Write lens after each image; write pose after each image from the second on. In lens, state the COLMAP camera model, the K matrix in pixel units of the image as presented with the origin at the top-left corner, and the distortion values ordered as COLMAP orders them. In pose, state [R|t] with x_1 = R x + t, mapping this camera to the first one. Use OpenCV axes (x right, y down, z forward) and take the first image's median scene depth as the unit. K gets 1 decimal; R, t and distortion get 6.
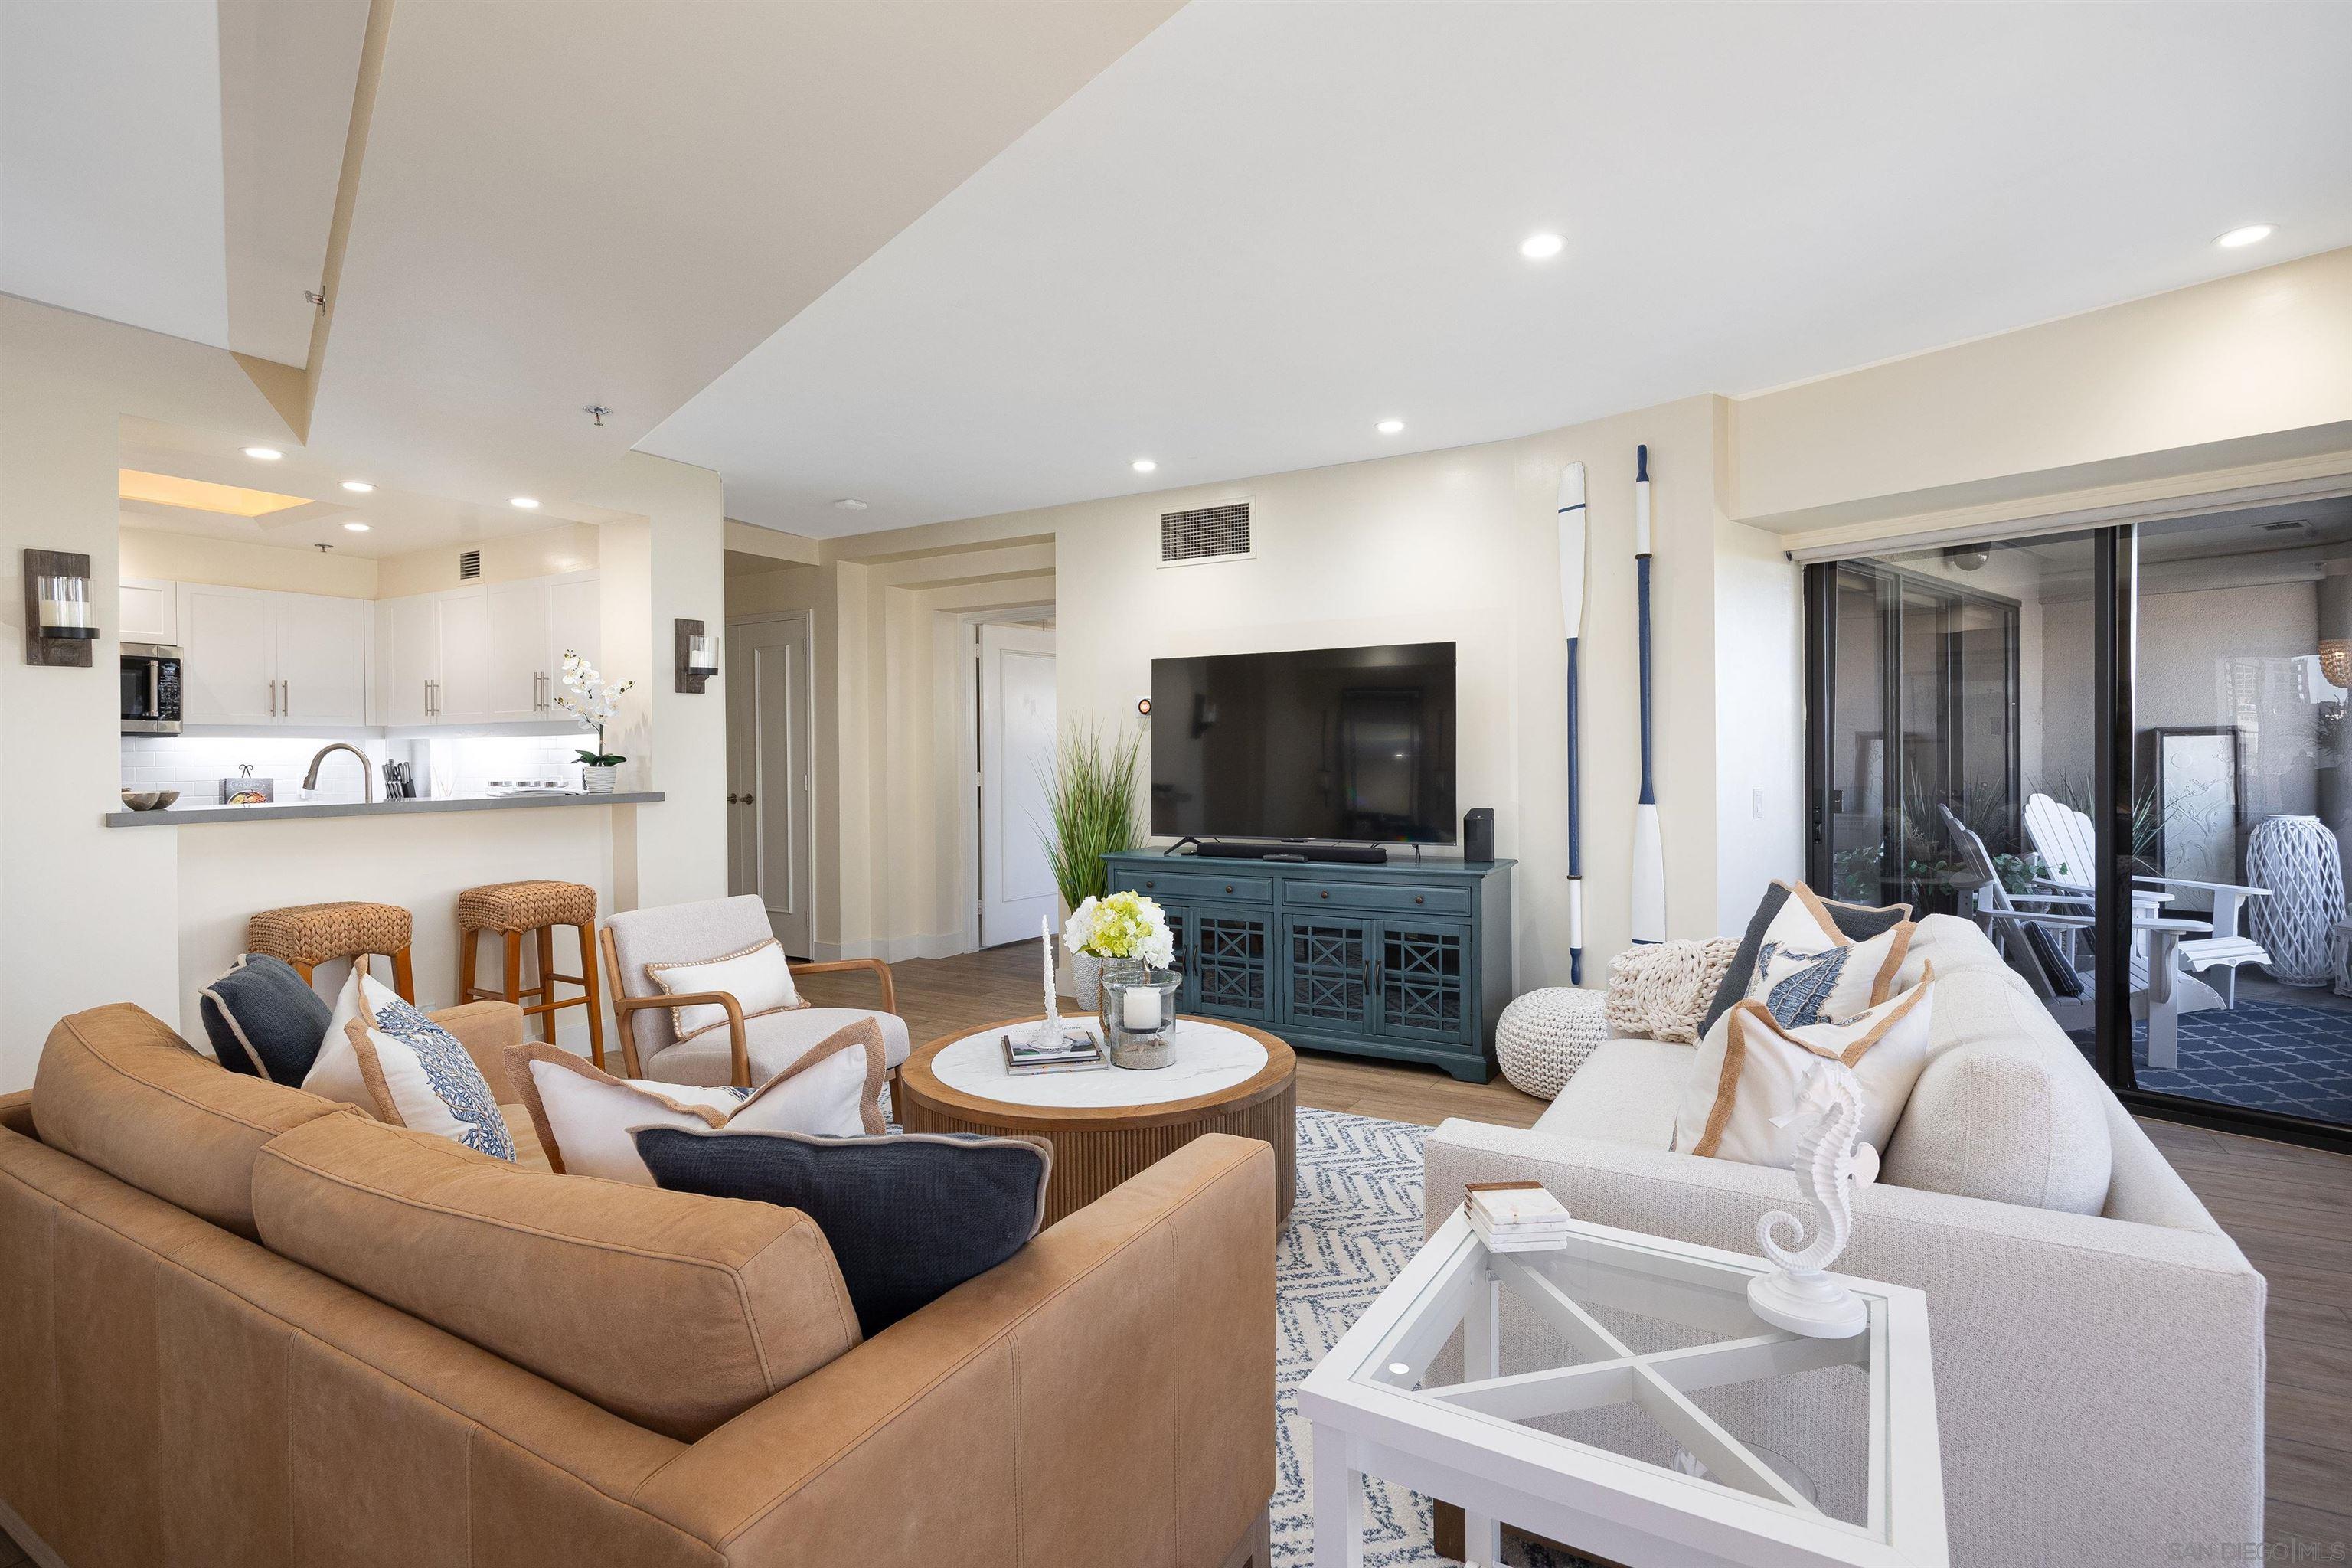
lens RADIAL K [[1154.0, 0, 1176.0], [0, 1154.0, 784.0], [0, 0, 1]] dist [0.000934, 0.000266]
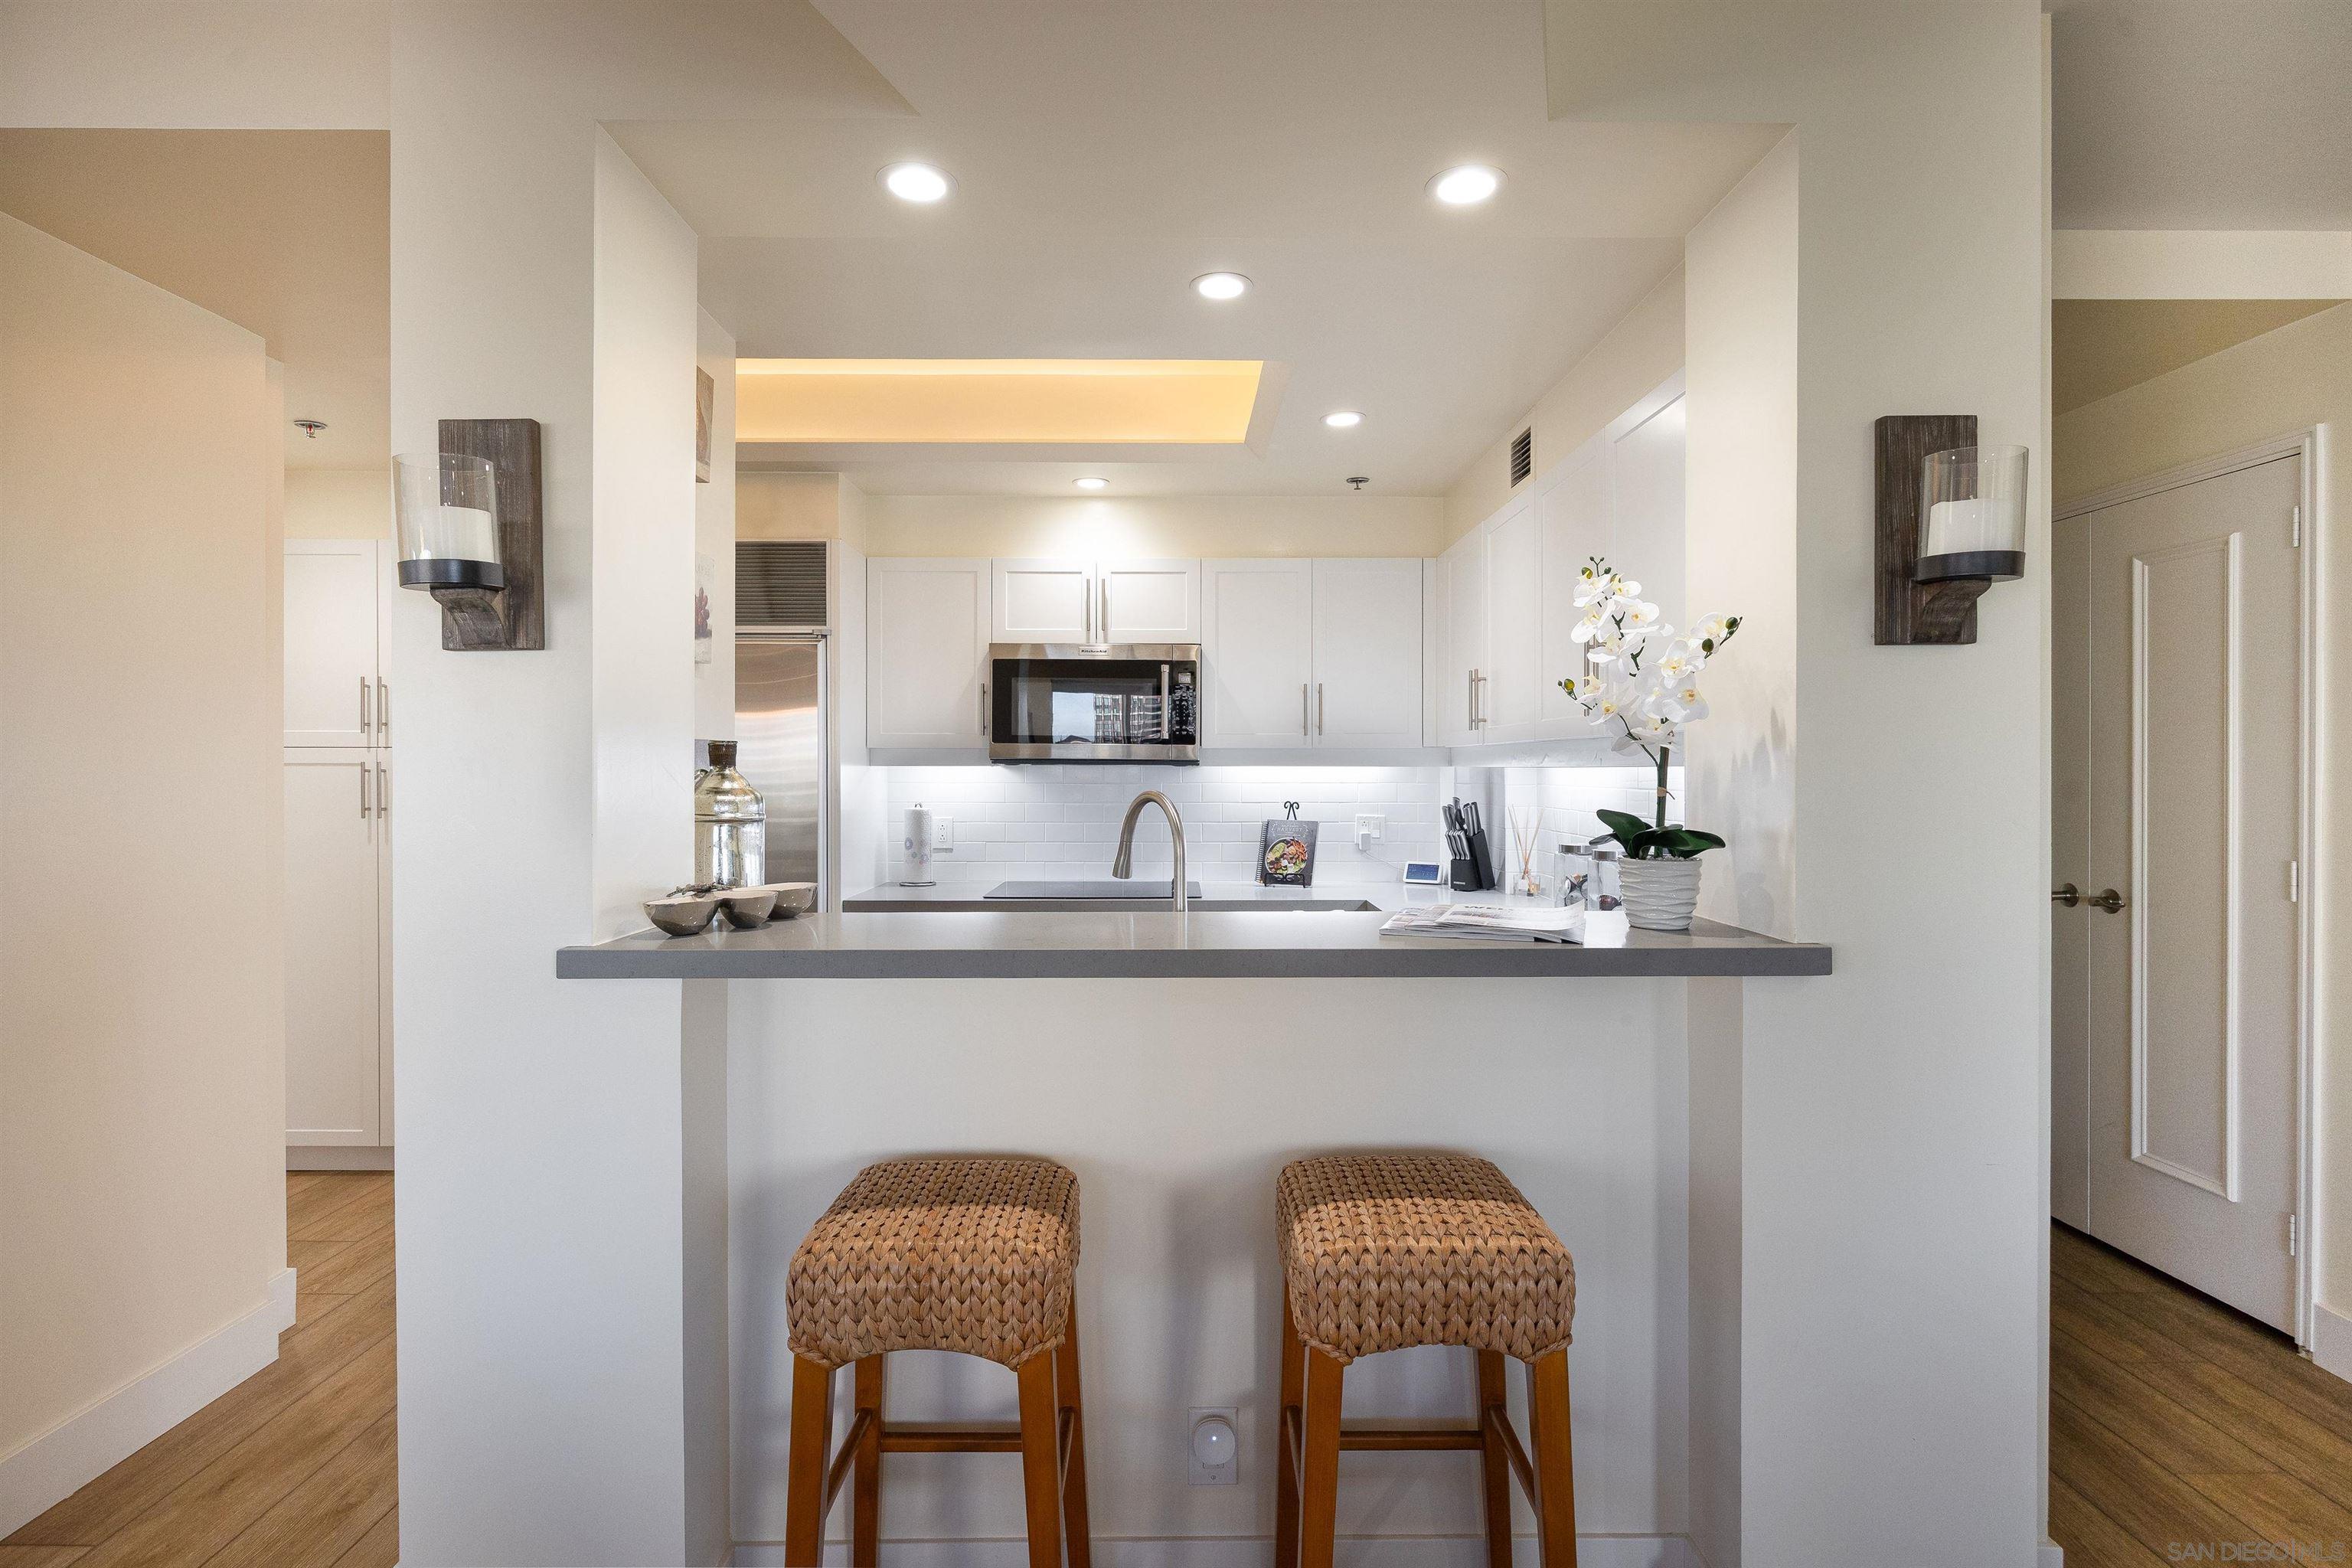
lens RADIAL K [[1162.5, 0, 1177.0], [0, 1162.5, 768.3], [0, 0, 1]] dist [0.002593, 0.000431]
pose [[0.525649, 0.006163, -0.850679, -0.252996], [-0.025000, 0.999654, -0.008206, -0.035828], [0.850334, 0.025580, 0.525621, 0.650165]]
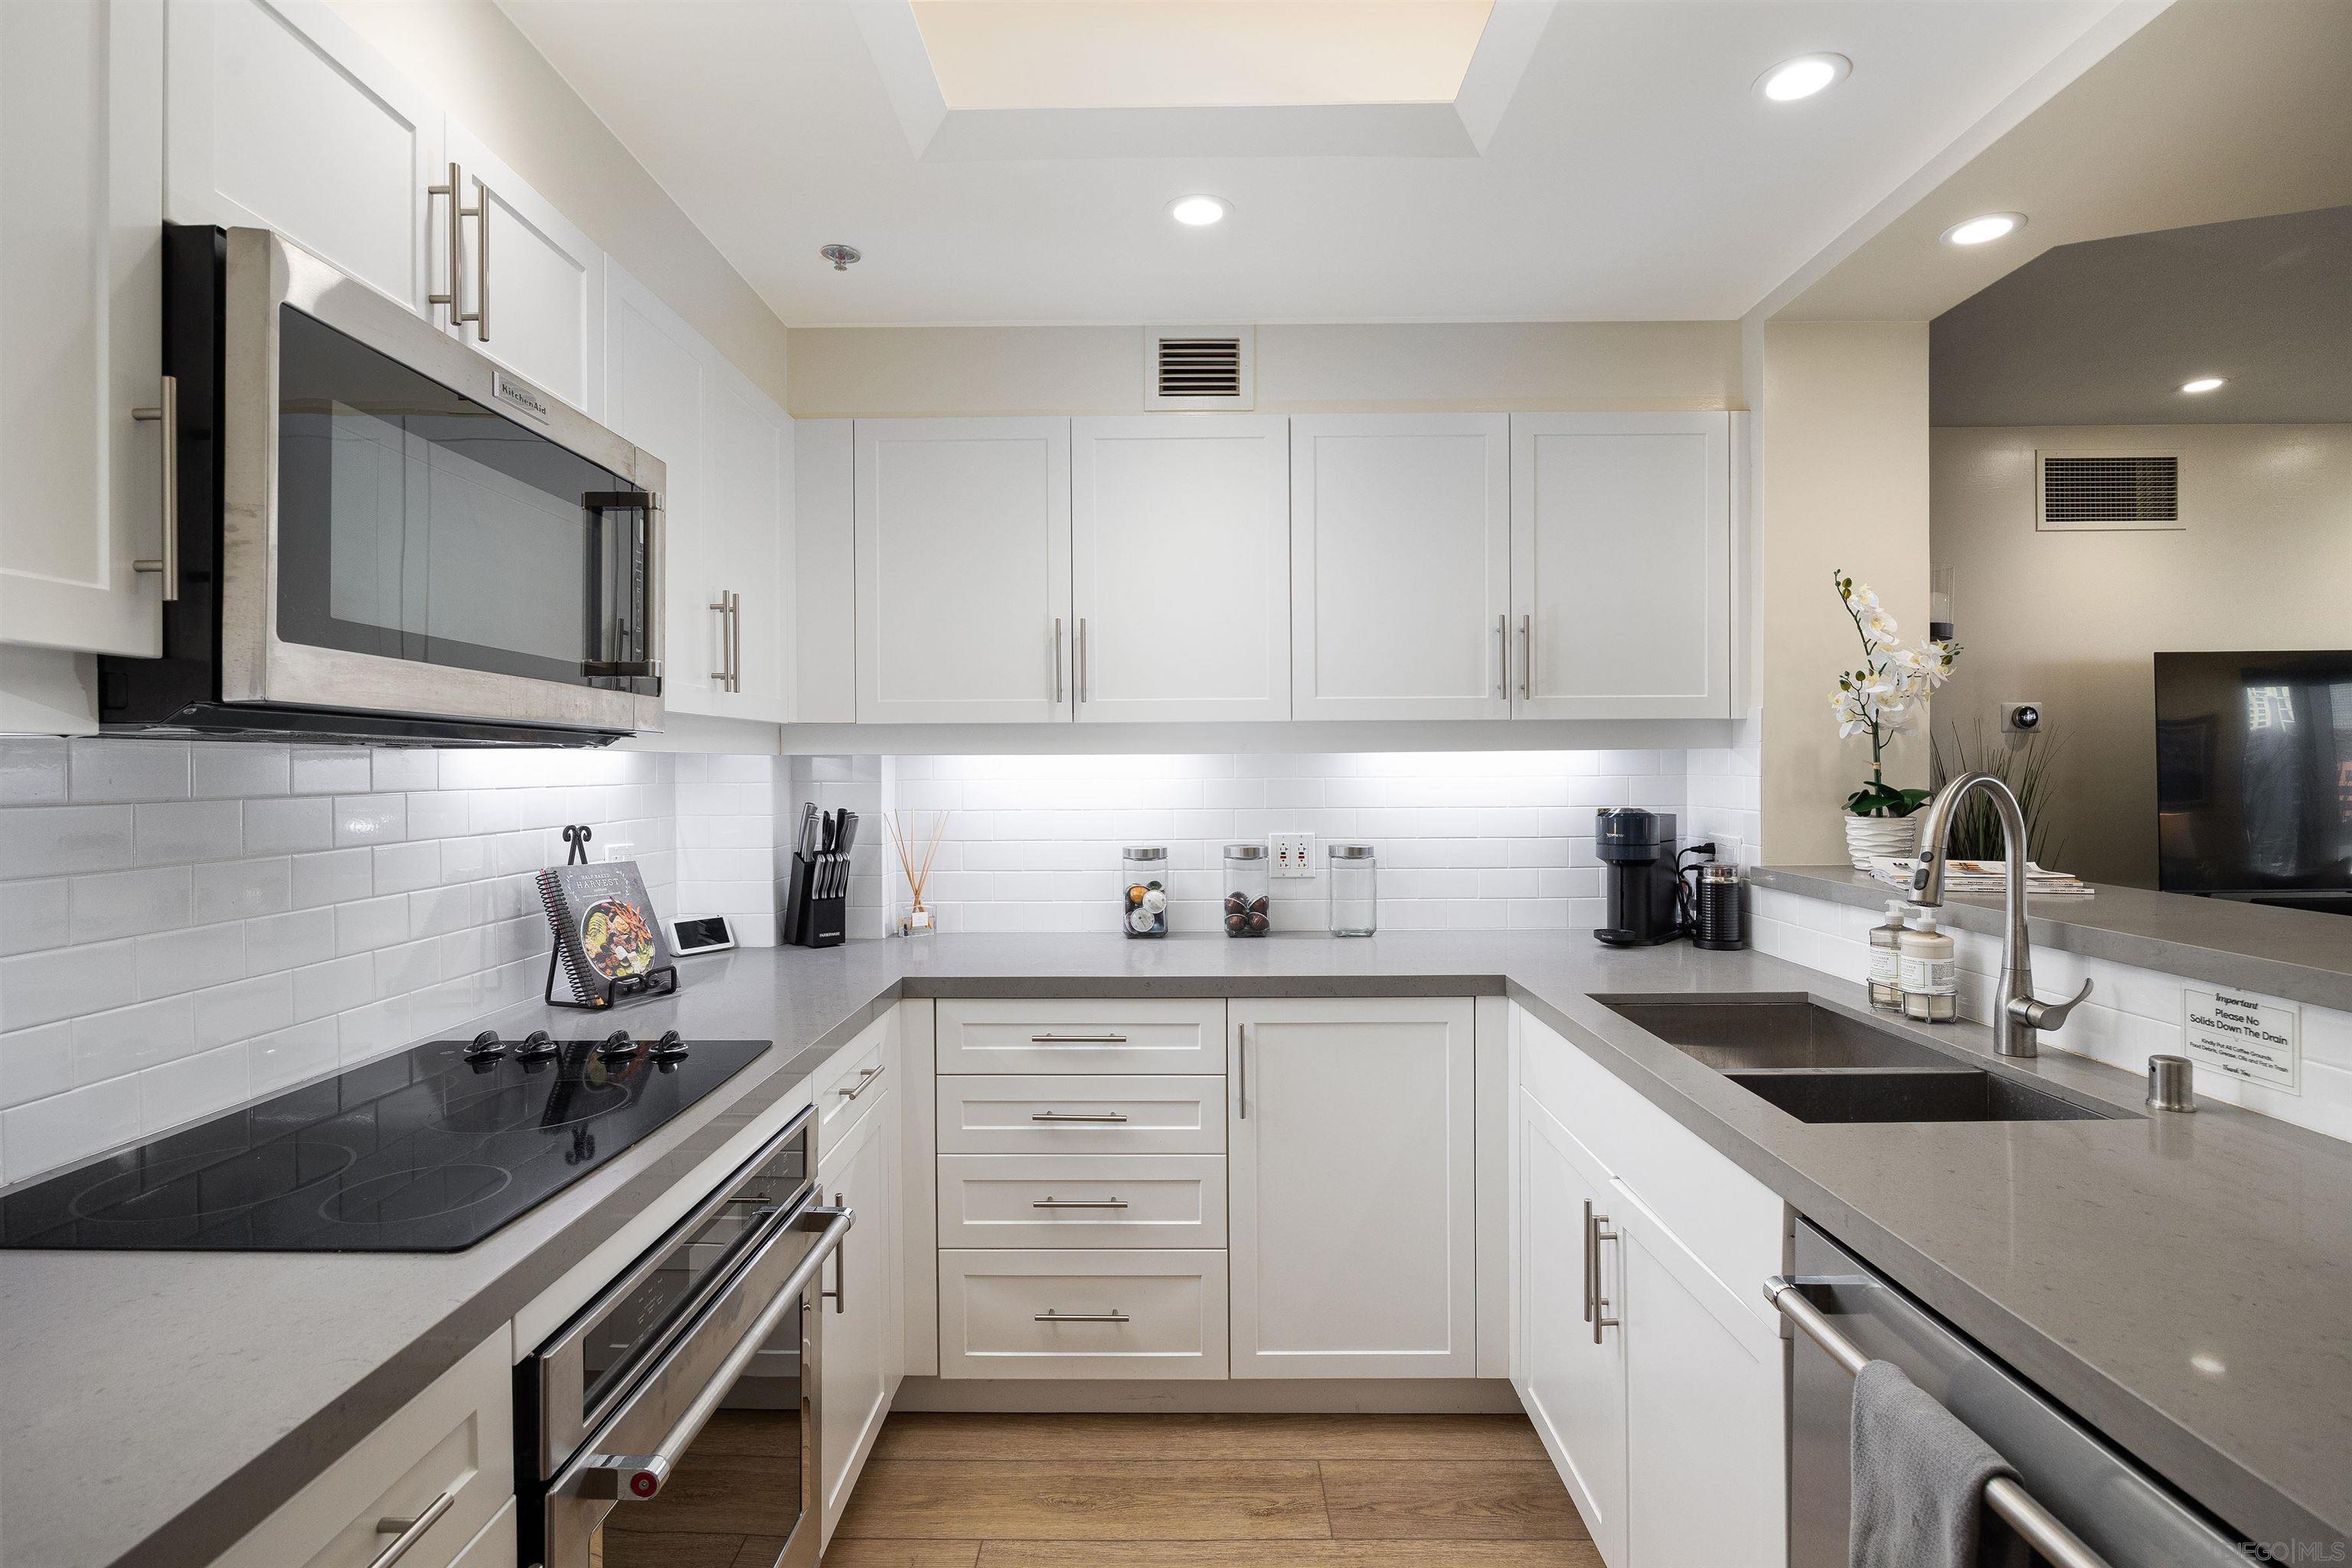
lens RADIAL K [[1162.5, 0, 1177.0], [0, 1162.5, 768.3], [0, 0, 1]] dist [0.002593, 0.000431]
pose [[0.859551, -0.001715, 0.511046, -0.966174], [0.018179, 0.999464, -0.027221, -0.026009], [-0.510726, 0.032688, 0.859122, 0.713865]]
